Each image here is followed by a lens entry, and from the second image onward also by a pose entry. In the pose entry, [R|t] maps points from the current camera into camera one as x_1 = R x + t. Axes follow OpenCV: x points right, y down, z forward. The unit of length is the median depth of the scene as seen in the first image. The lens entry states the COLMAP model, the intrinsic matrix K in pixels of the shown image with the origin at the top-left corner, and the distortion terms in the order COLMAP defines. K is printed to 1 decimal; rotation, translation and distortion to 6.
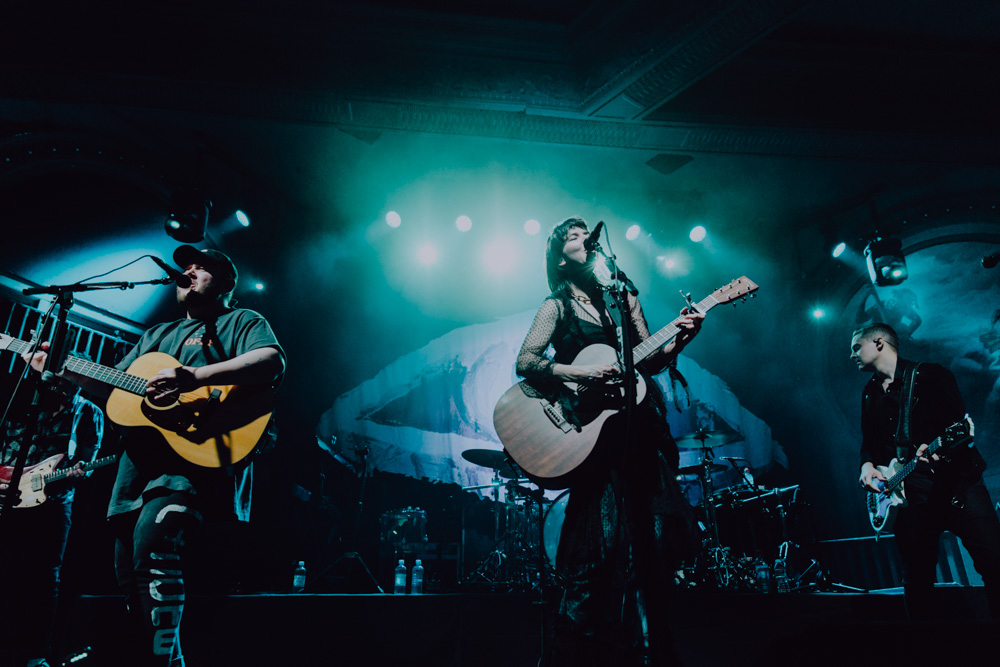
lens RADIAL K [[656.9, 0, 503.2], [0, 656.9, 336.0], [0, 0, 1]] dist [0.004766, -0.001451]
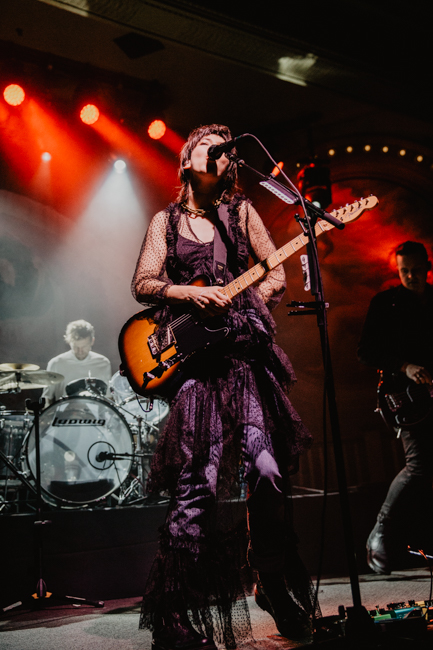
lens RADIAL K [[725.1, 0, 214.6], [0, 725.1, 312.2], [0, 0, 1]] dist [0.003102, 0.056857]
pose [[0.888070, 0.063773, 0.455263, -0.090357], [-0.118539, 0.988608, 0.092747, -0.004472], [-0.444162, -0.136332, 0.885513, 0.015090]]
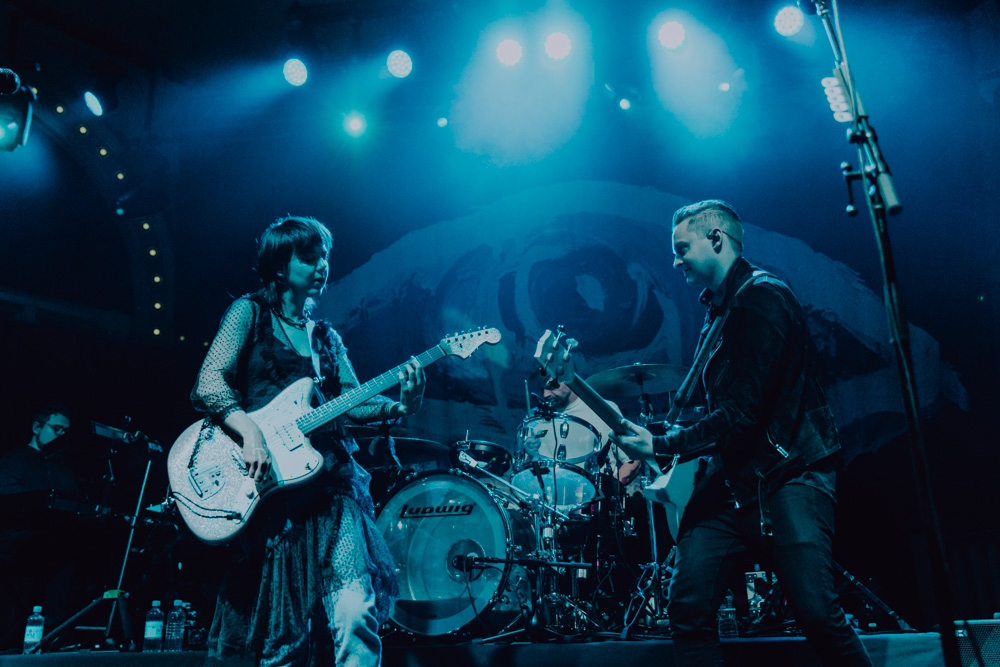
lens RADIAL K [[980.8, 0, 514.2], [0, 980.8, 326.6], [0, 0, 1]] dist [0.000079, 0.000472]
pose [[0.972223, -0.091152, -0.215577, 0.232328], [0.109733, 0.991064, 0.075830, 0.019300], [0.206739, -0.097380, 0.973538, 0.082172]]
